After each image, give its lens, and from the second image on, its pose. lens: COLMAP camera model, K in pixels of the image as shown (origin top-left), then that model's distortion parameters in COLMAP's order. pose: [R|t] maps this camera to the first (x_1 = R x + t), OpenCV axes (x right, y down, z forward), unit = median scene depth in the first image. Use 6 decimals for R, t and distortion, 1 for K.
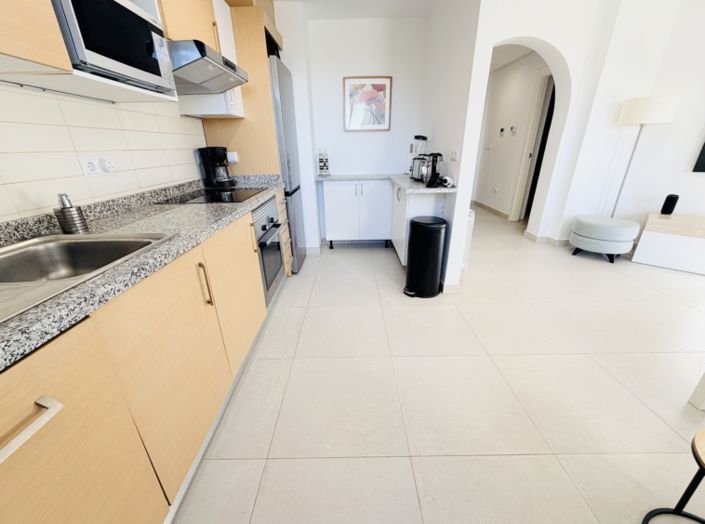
lens RADIAL K [[281.0, 0, 351.8], [0, 281.0, 261.5], [0, 0, 1]] dist [0.003554, -0.001230]
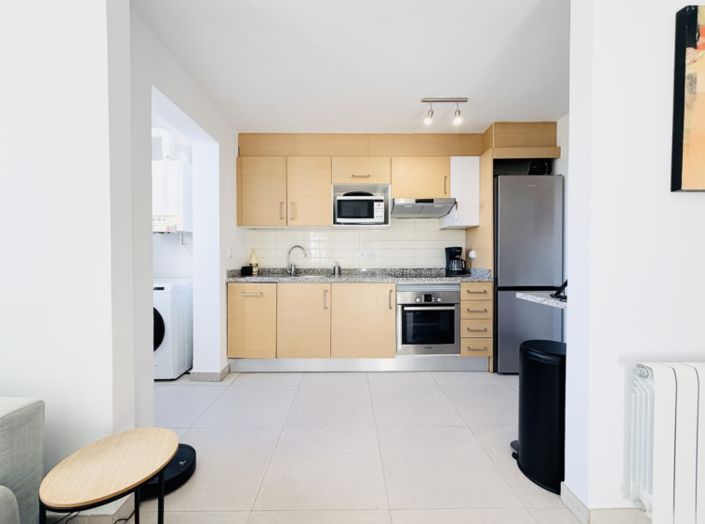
lens RADIAL K [[281.0, 0, 350.8], [0, 281.0, 261.6], [0, 0, 1]] dist [0.003554, -0.001230]
pose [[0.006307, 0.030452, -0.999516, 1.042511], [-0.377672, 0.925580, 0.025816, -0.201273], [0.925918, 0.377326, 0.017339, 0.586879]]
